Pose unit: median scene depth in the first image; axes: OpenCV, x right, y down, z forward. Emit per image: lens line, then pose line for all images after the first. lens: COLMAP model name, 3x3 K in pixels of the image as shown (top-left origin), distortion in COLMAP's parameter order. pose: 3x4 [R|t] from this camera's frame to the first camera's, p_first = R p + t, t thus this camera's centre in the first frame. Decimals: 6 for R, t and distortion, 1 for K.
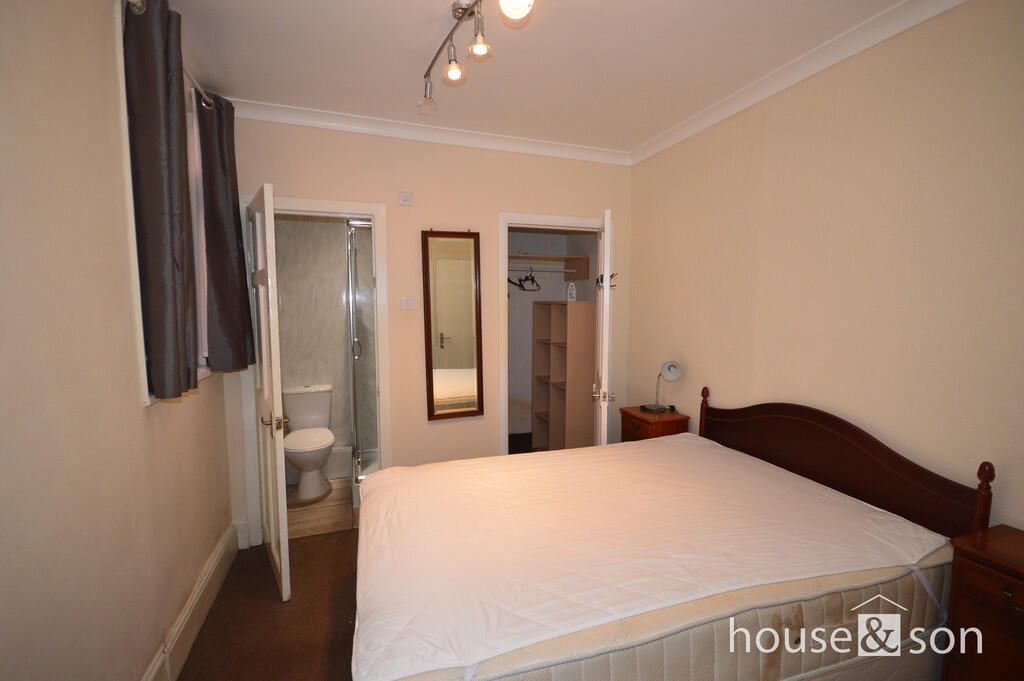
lens RADIAL K [[451.6, 0, 512.0], [0, 451.6, 340.5], [0, 0, 1]] dist [-0.002606, -0.000098]
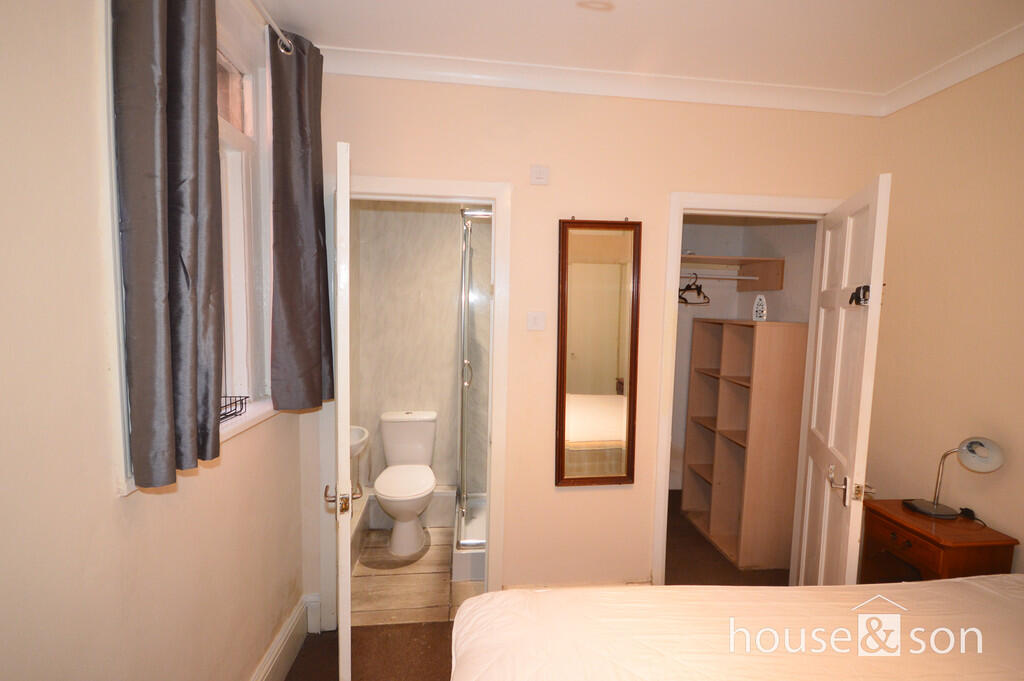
lens RADIAL K [[484.9, 0, 512.0], [0, 484.9, 340.5], [0, 0, 1]] dist [-0.003249, -0.000394]
pose [[0.968248, 0.040755, -0.246649, -0.069920], [-0.045994, 0.998821, -0.015515, -0.035896], [0.245726, 0.026367, 0.968981, 0.227462]]
